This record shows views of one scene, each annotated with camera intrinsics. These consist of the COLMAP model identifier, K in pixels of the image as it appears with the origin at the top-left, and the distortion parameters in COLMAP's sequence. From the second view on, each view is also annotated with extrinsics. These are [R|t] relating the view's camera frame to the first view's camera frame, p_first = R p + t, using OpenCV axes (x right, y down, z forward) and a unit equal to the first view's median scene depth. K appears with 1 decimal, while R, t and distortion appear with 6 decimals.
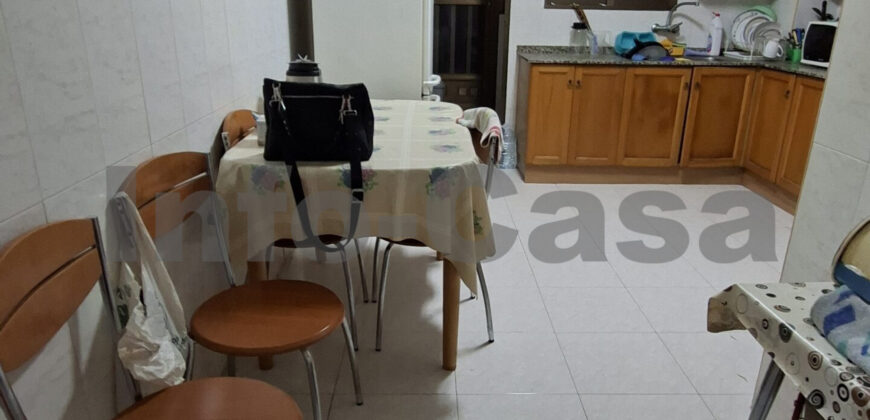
lens RADIAL K [[613.3, 0, 434.5], [0, 613.3, 227.2], [0, 0, 1]] dist [-0.029957, 0.043163]
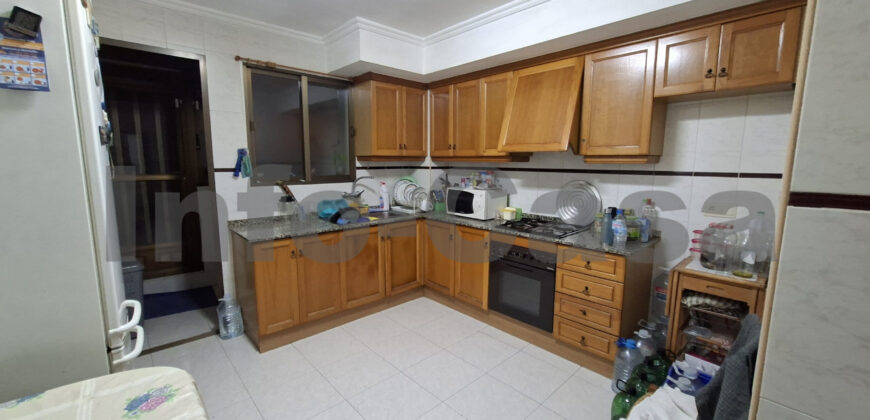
lens RADIAL K [[345.8, 0, 435.0], [0, 345.8, 210.0], [0, 0, 1]] dist [-0.003634, 0.000030]
pose [[0.740554, -0.105843, 0.663609, 0.007094], [0.237724, 0.964925, -0.111387, -0.174048], [-0.628544, 0.240244, 0.739740, 0.349158]]
